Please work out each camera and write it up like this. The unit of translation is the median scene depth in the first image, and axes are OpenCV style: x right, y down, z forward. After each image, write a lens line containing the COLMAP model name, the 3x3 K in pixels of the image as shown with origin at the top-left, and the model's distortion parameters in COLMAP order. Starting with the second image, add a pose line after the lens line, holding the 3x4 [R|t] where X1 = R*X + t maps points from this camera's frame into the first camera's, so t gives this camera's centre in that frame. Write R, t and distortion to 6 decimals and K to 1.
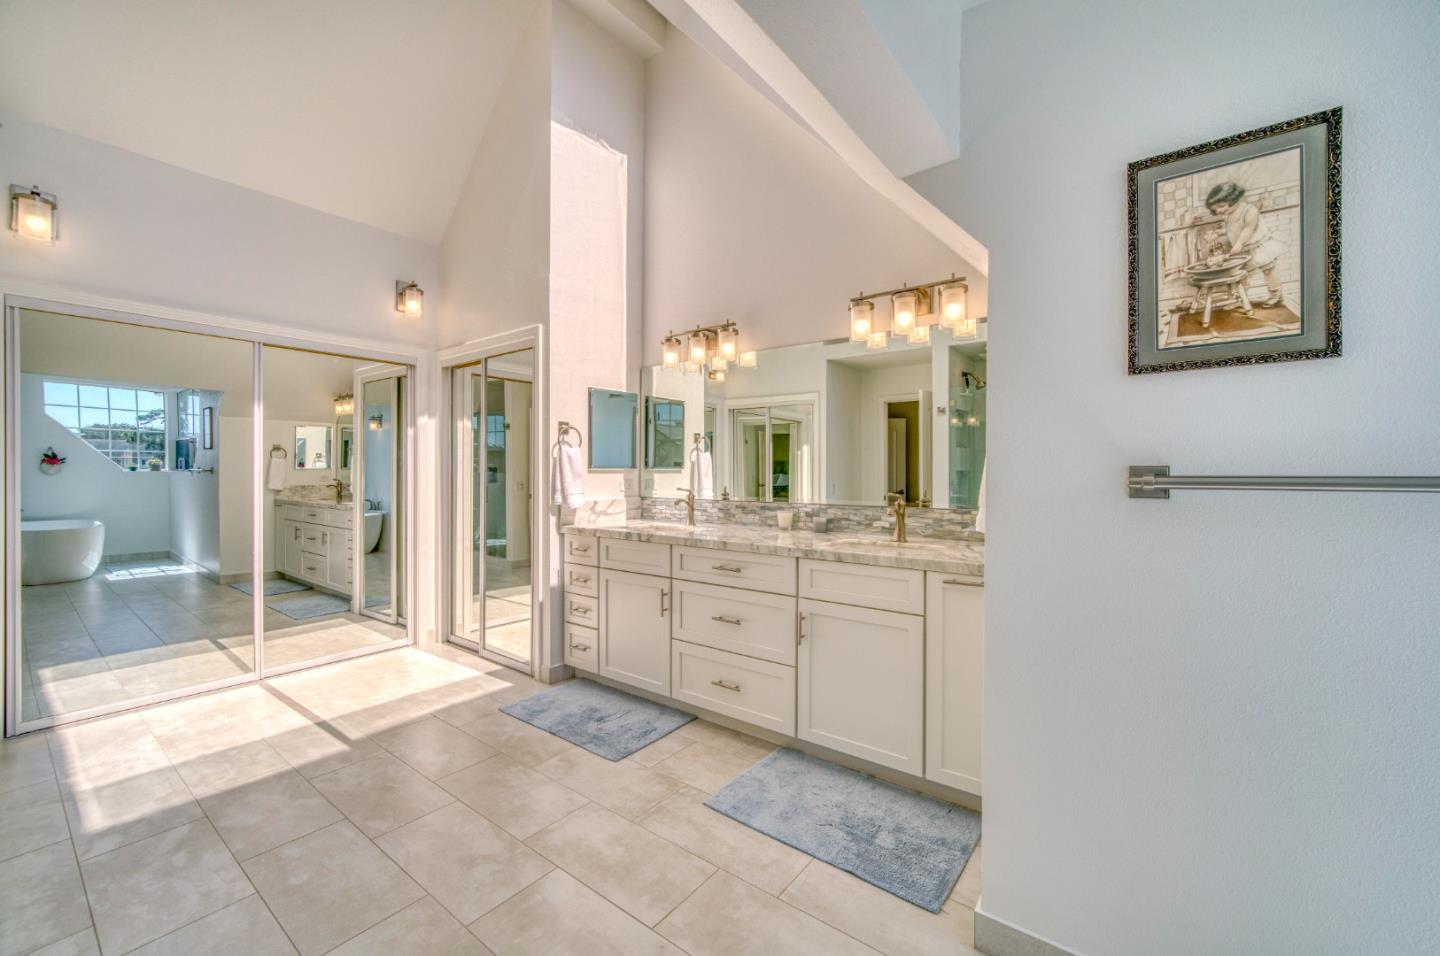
lens RADIAL K [[557.3, 0, 734.4], [0, 557.3, 474.2], [0, 0, 1]] dist [-0.017726, -0.000002]
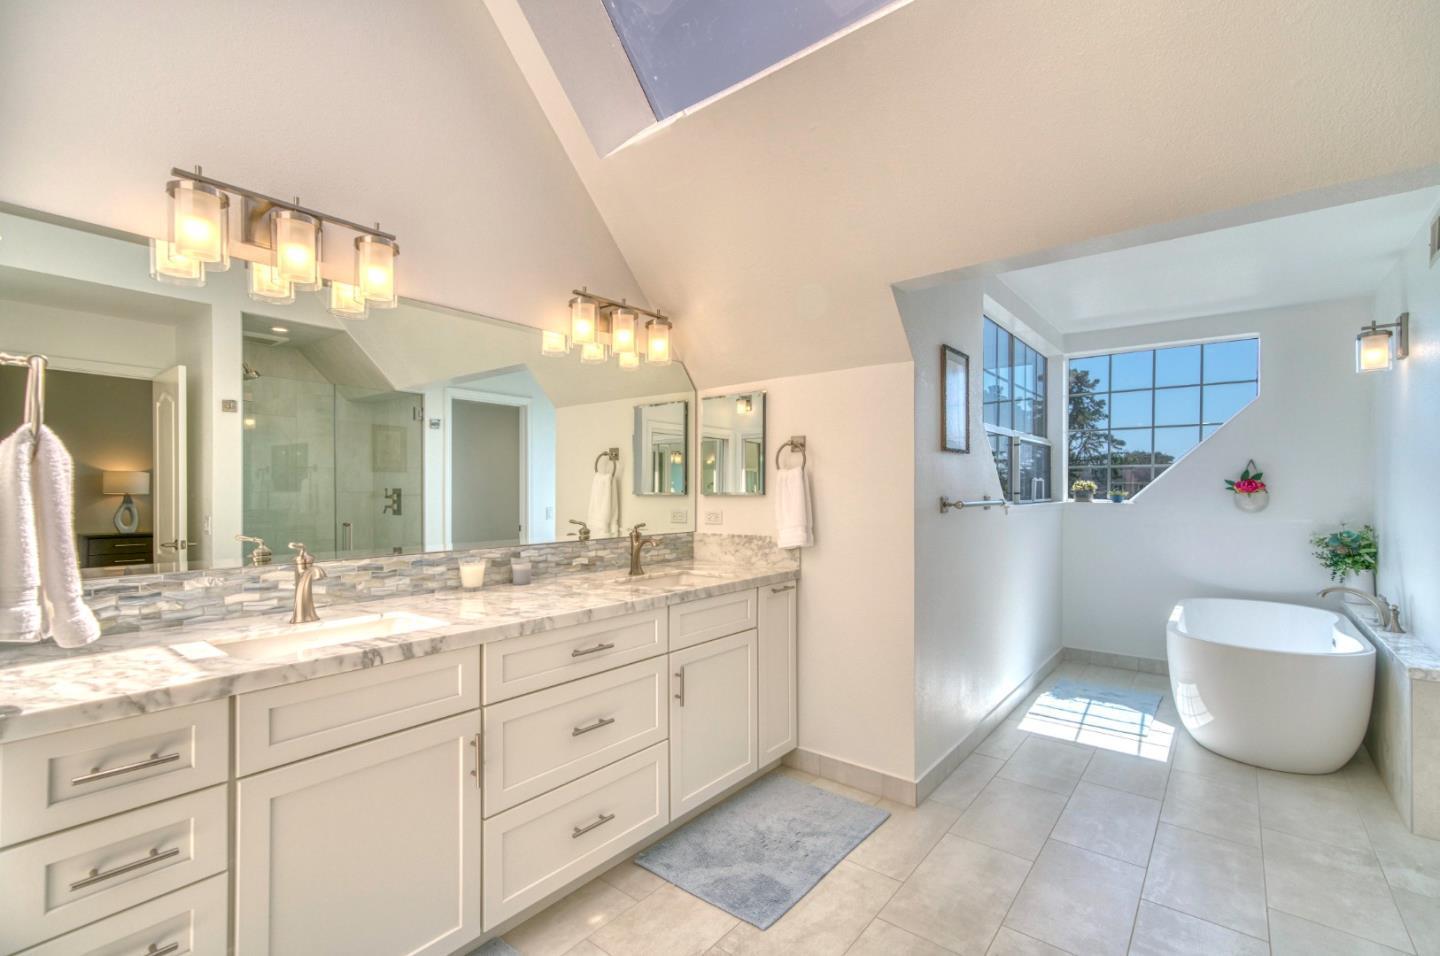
lens RADIAL K [[628.4, 0, 734.8], [0, 628.4, 480.2], [0, 0, 1]] dist [-0.027650, 0.000006]
pose [[0.025509, 0.015313, 0.999557, -0.681344], [0.005392, 0.999866, -0.015456, -0.017951], [-0.999660, 0.005784, 0.025423, 0.725000]]
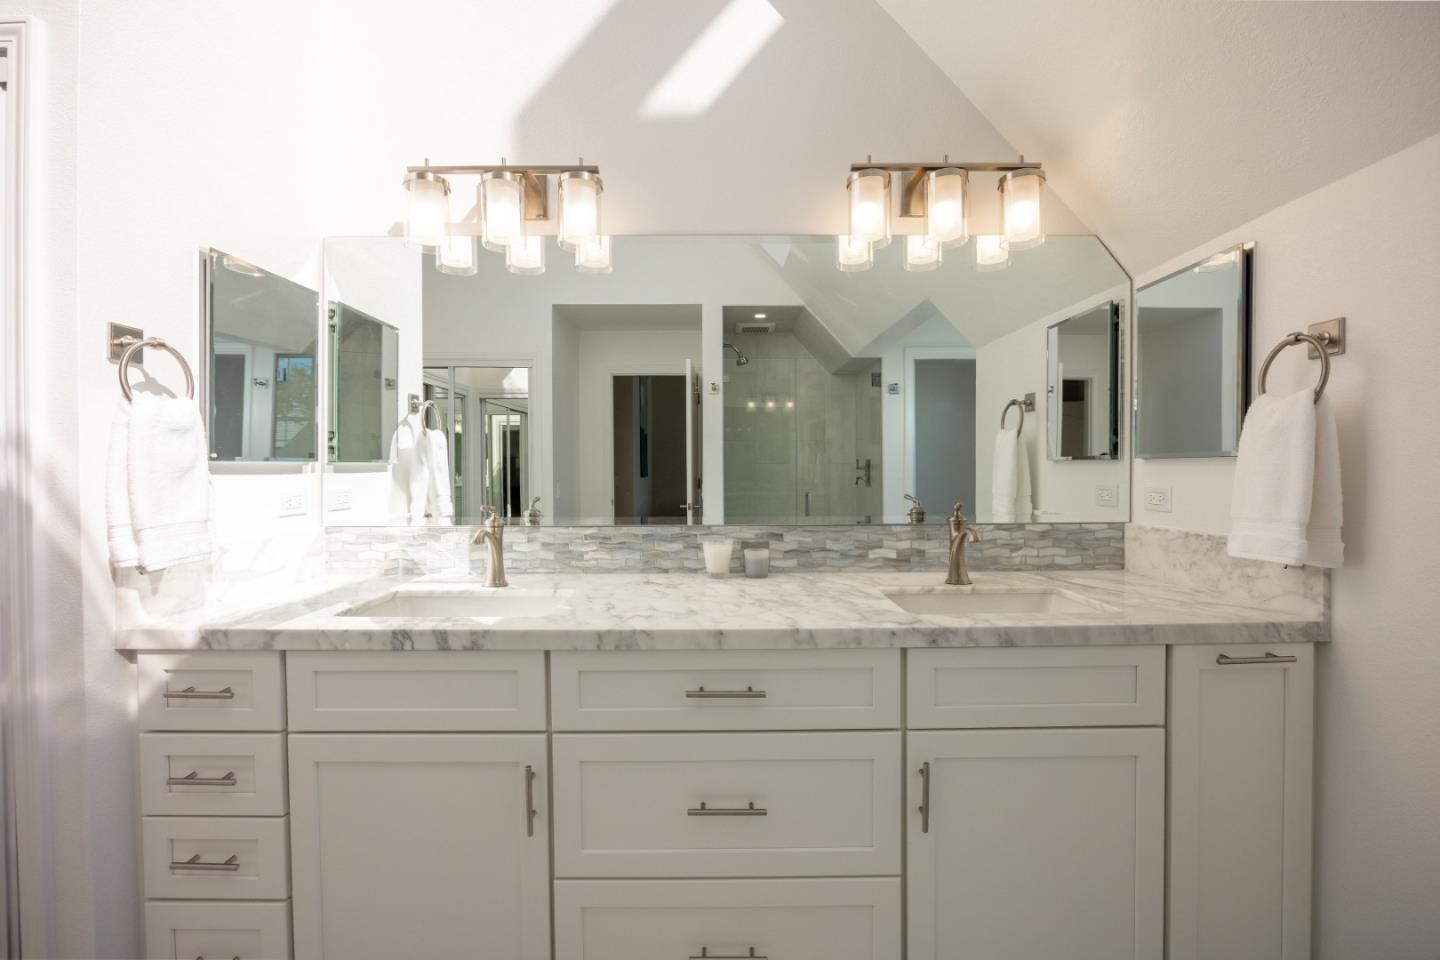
lens RADIAL K [[628.4, 0, 720.7], [0, 628.4, 472.8], [0, 0, 1]] dist [-0.027650, 0.000006]
pose [[0.808508, -0.010812, 0.588386, -0.267899], [0.009160, 0.999941, 0.005787, -0.002625], [-0.588414, 0.000711, 0.808559, 0.547688]]
